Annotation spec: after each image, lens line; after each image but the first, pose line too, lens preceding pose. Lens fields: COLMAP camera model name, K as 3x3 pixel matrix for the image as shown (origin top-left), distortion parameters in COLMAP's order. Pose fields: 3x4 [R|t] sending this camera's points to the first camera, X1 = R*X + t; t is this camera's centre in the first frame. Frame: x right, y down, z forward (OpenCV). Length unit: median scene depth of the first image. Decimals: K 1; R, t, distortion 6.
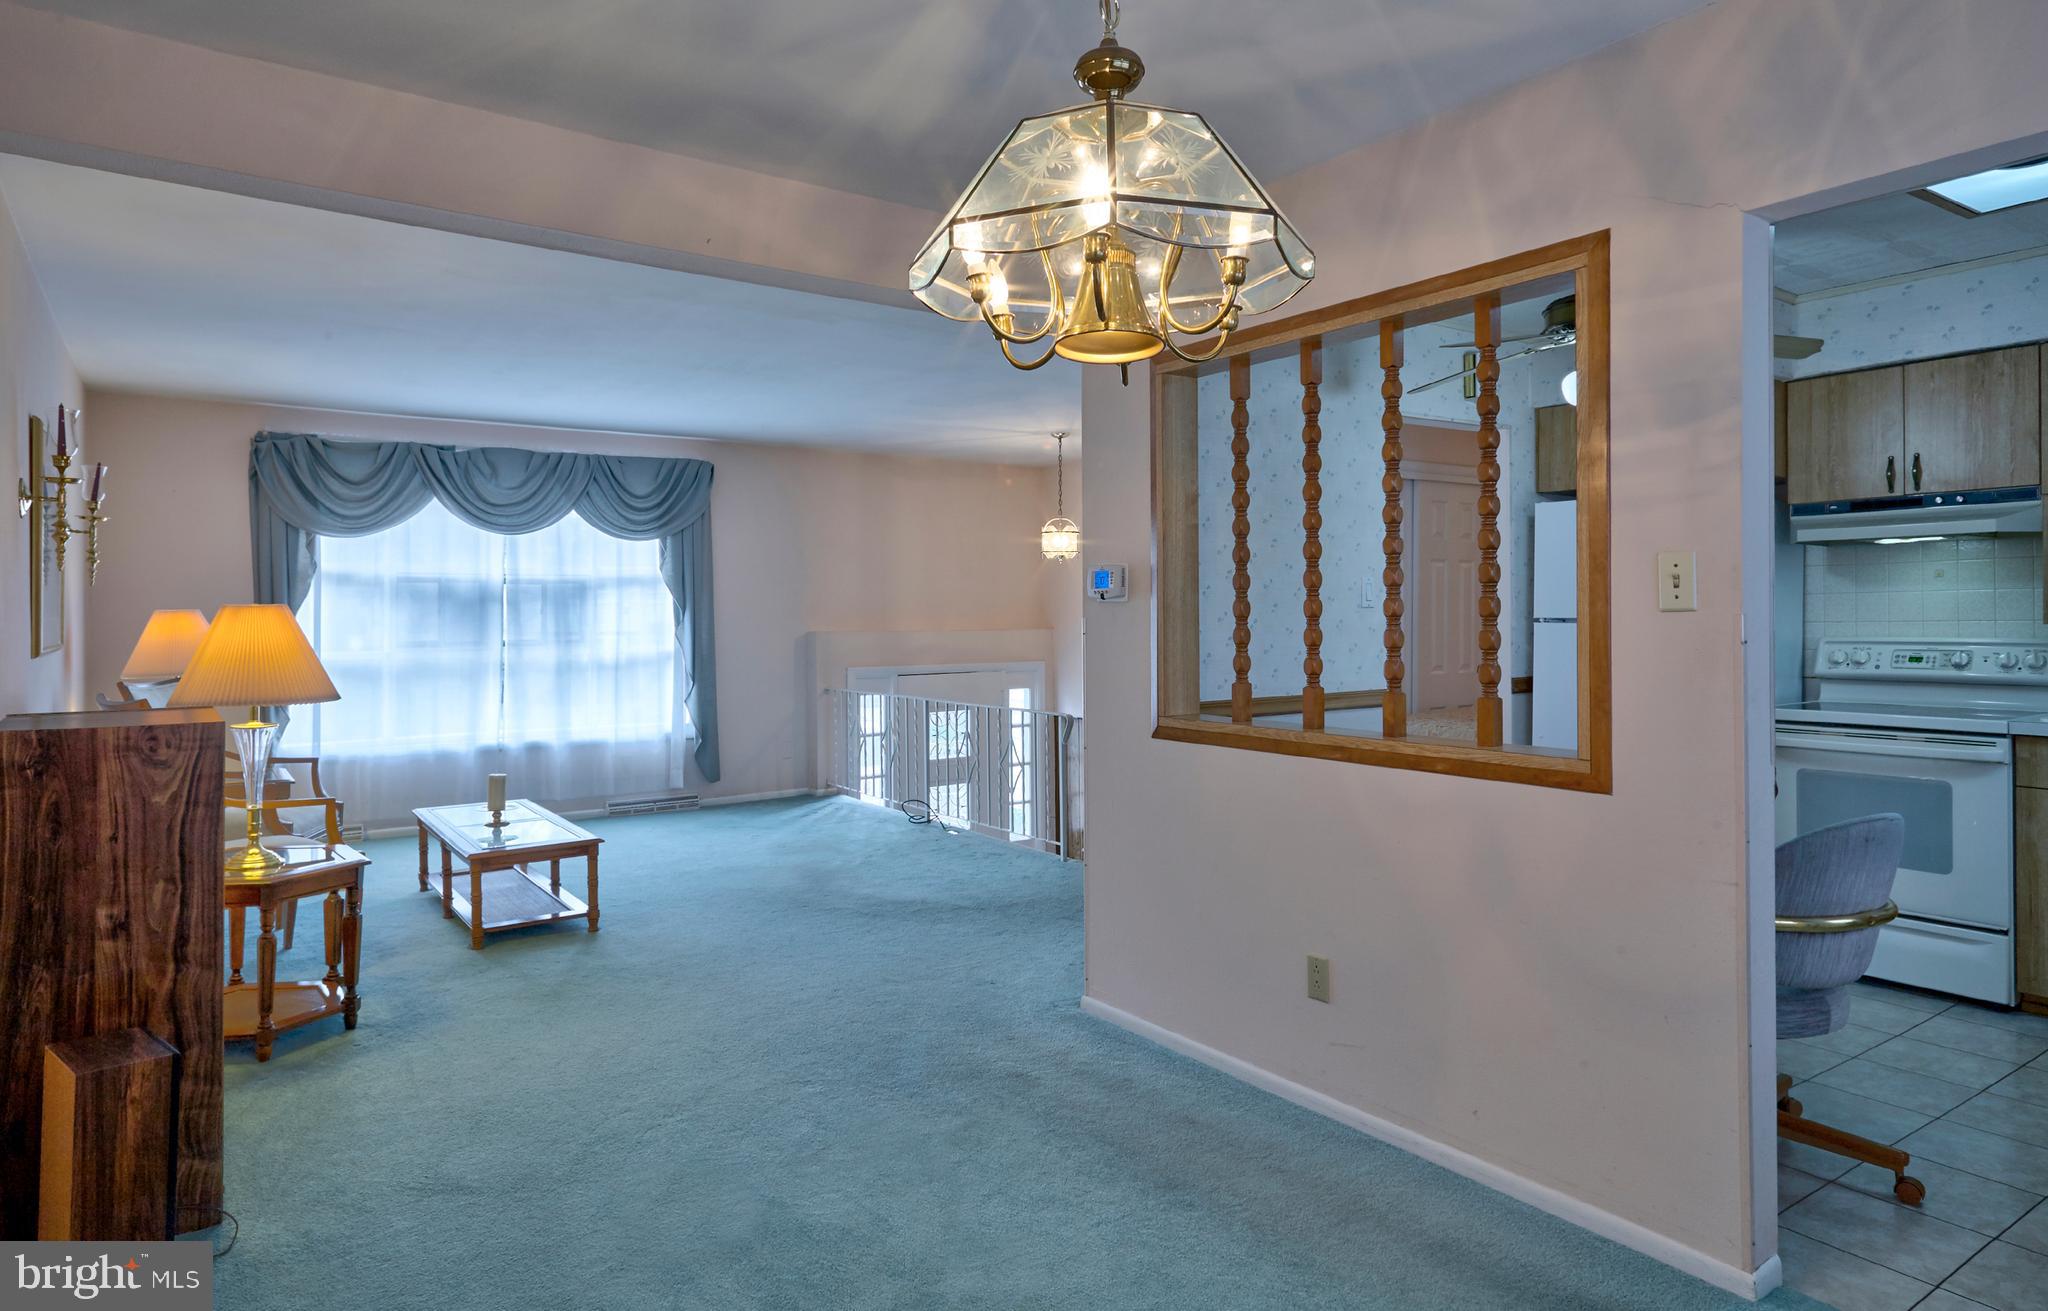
lens RADIAL K [[1219.4, 0, 927.5], [0, 1219.4, 607.3], [0, 0, 1]] dist [-0.001307, 0.000621]
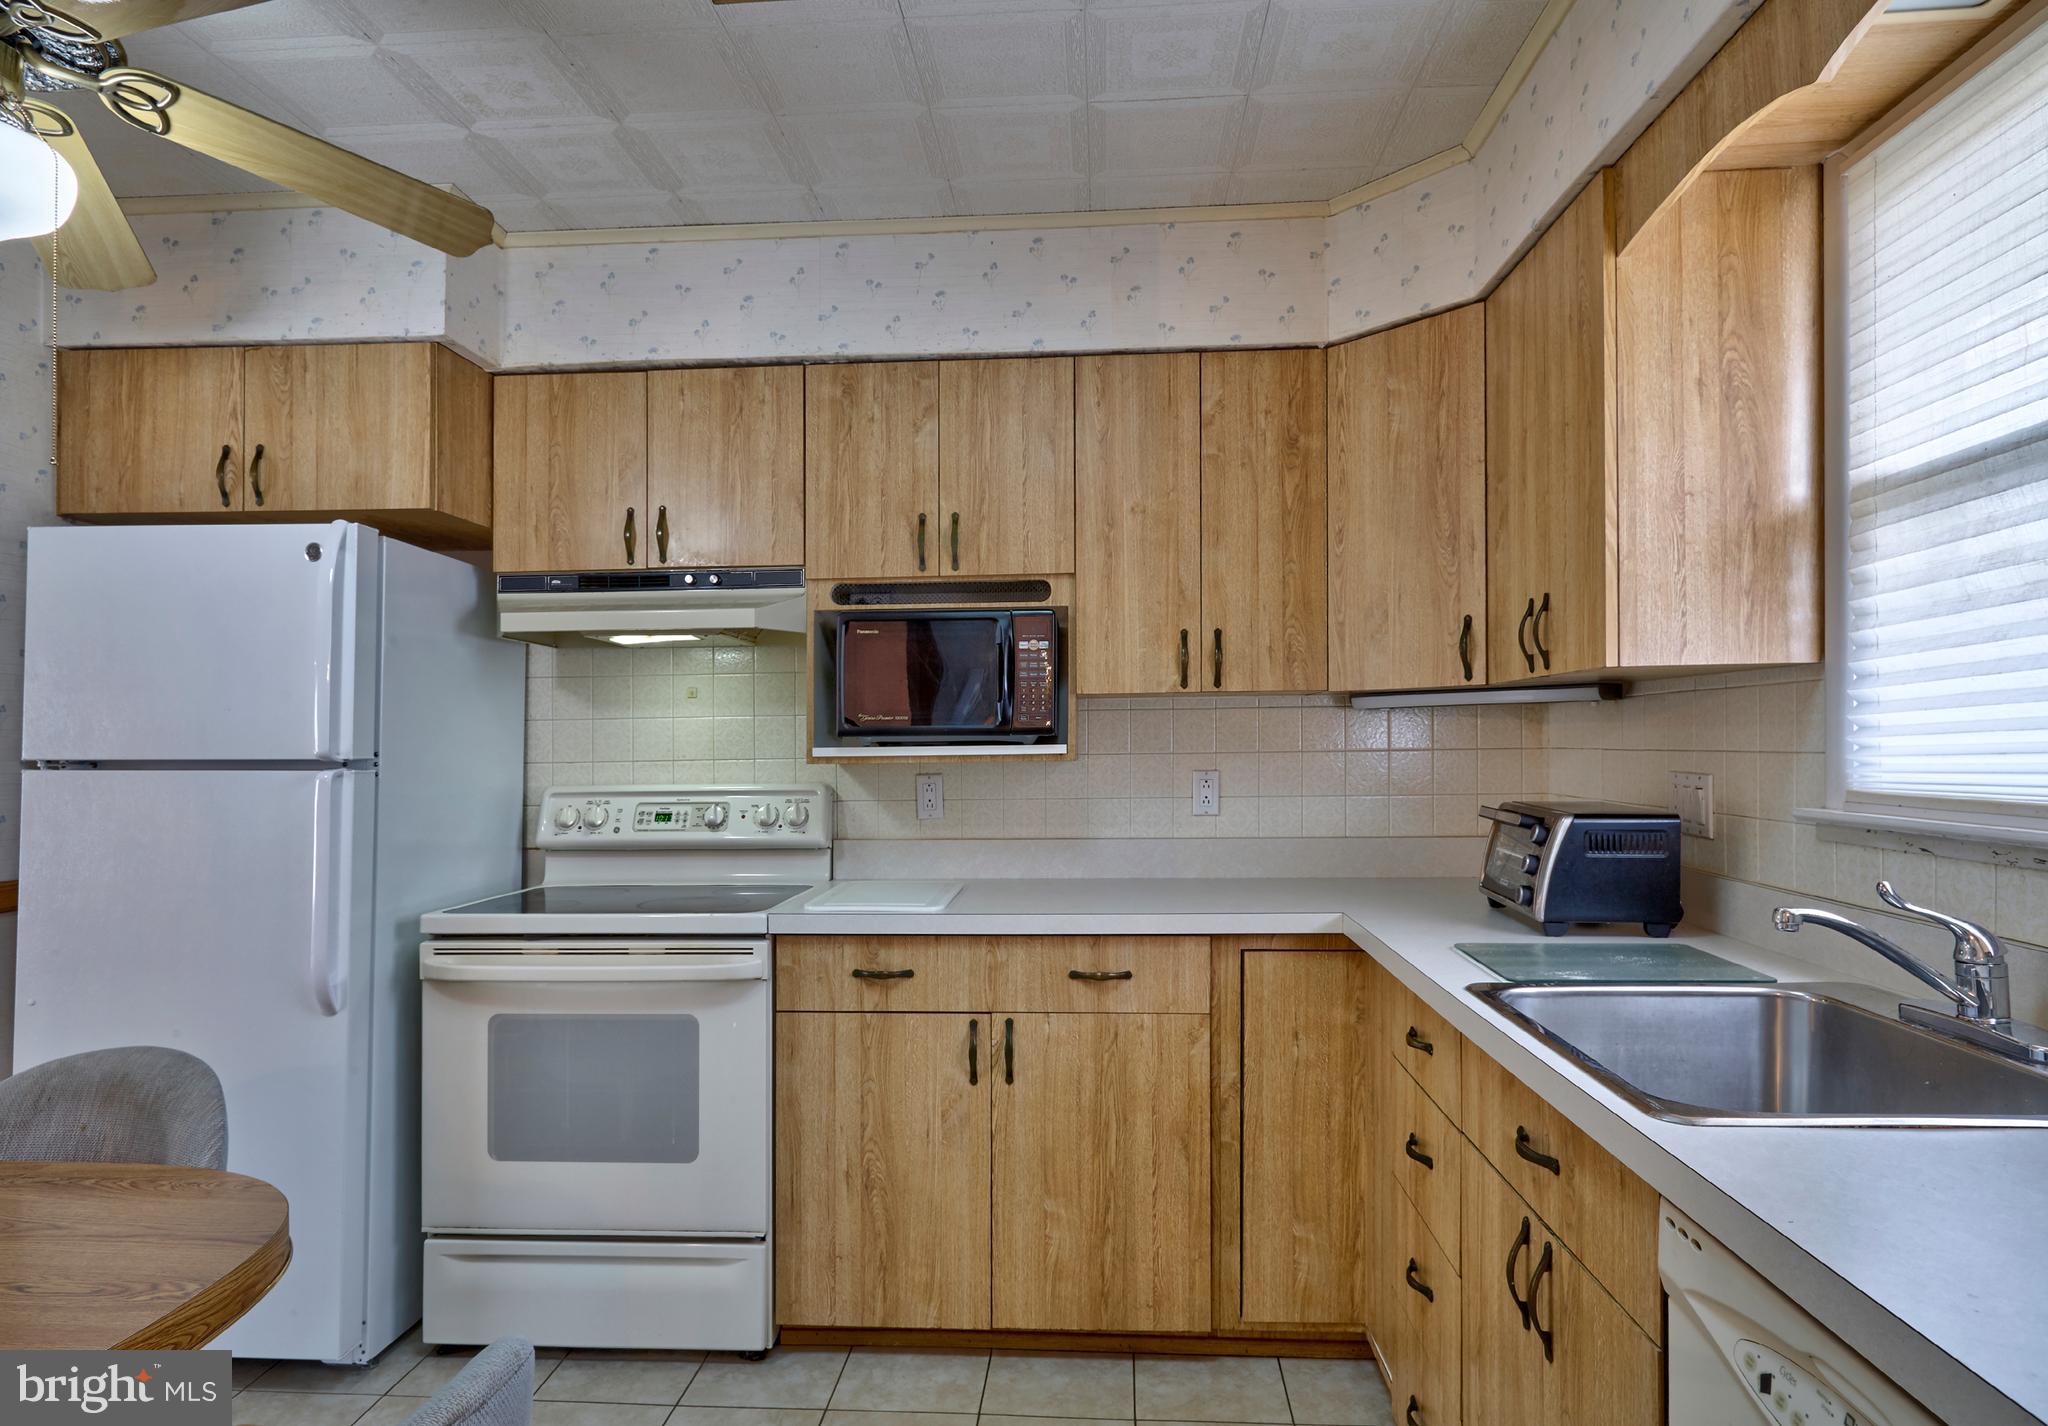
lens RADIAL K [[1152.7, 0, 1036.9], [0, 1152.7, 731.1], [0, 0, 1]] dist [0.005777, -0.001478]
pose [[0.578055, 0.011356, 0.815919, 0.420326], [-0.001555, 0.999917, -0.012815, 0.002574], [-0.815996, 0.006139, 0.578024, 0.474062]]
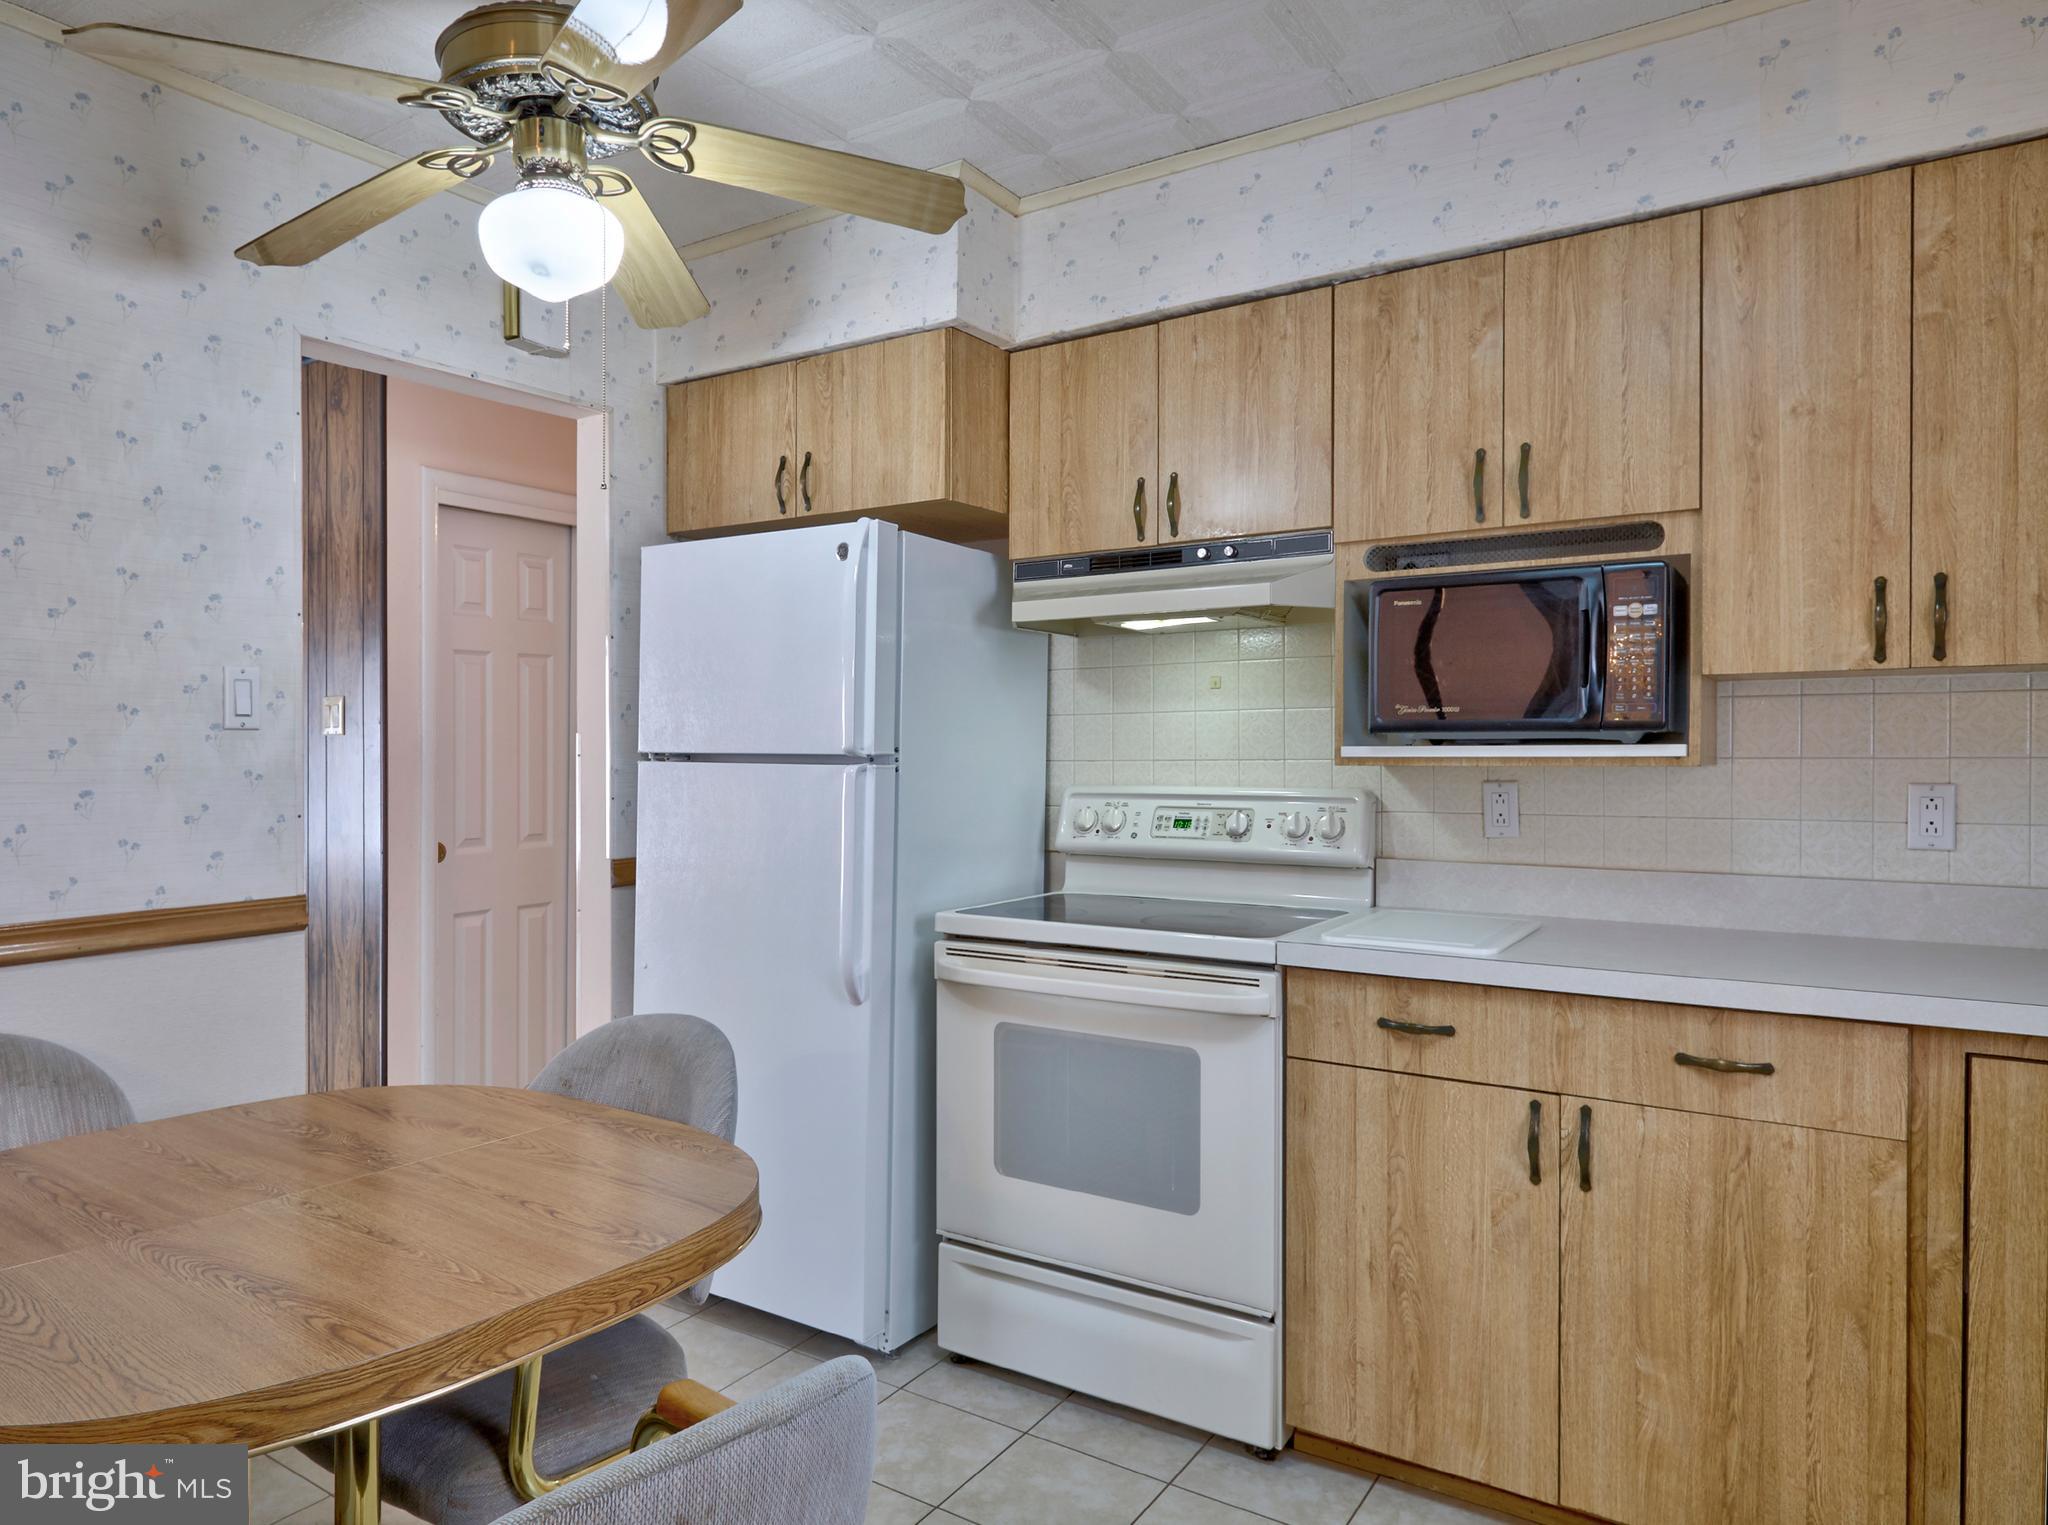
lens RADIAL K [[1332.8, 0, 979.9], [0, 1332.8, 744.0], [0, 0, 1]] dist [0.005686, -0.000734]
pose [[0.914847, 0.005890, 0.403757, 0.468083], [-0.007301, 0.999971, 0.001954, 0.002824], [-0.403734, -0.004735, 0.914864, 0.451186]]
